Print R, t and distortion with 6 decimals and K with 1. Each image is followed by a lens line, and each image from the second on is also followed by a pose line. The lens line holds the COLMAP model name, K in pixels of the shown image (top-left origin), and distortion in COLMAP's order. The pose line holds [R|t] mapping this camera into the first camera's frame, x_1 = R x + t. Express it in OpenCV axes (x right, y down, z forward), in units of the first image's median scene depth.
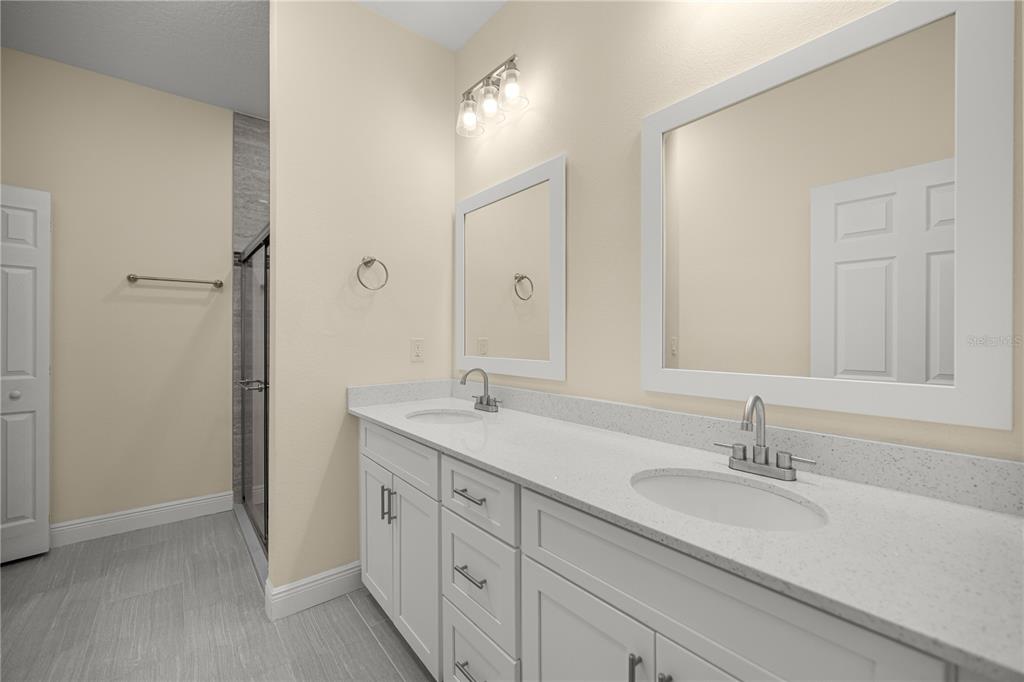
lens RADIAL K [[431.0, 0, 513.7], [0, 431.0, 340.7], [0, 0, 1]] dist [0.000926, -0.000014]
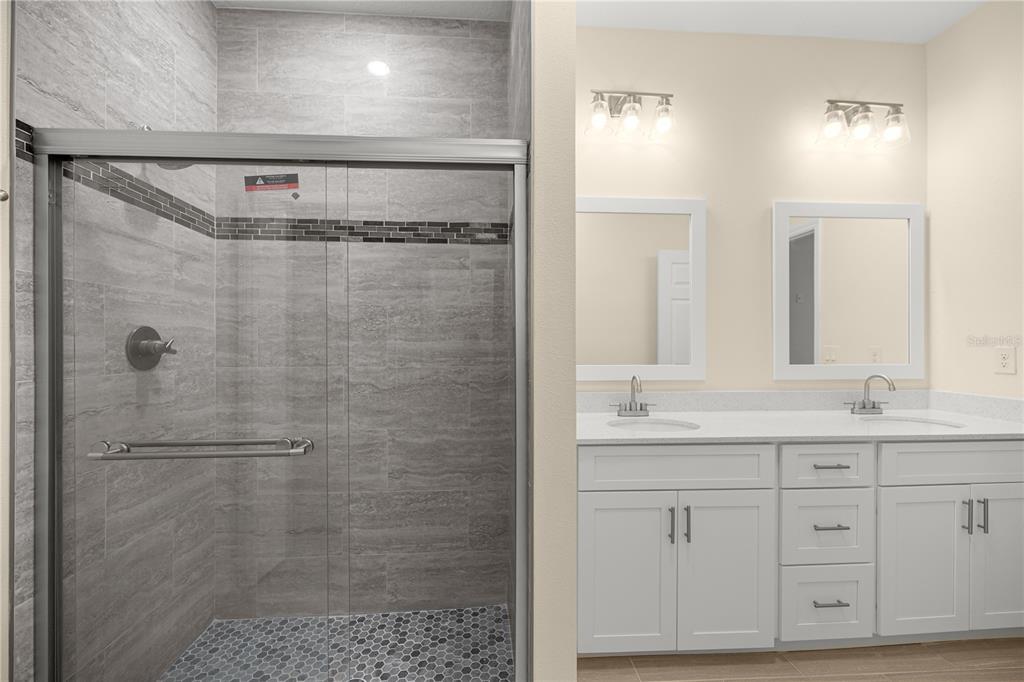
lens RADIAL K [[431.0, 0, 513.7], [0, 431.0, 340.7], [0, 0, 1]] dist [0.000926, -0.000014]
pose [[0.570476, 0.008998, 0.821265, -1.198652], [0.006105, 0.999866, -0.015195, -0.005400], [-0.821291, 0.013682, 0.570345, 0.717390]]
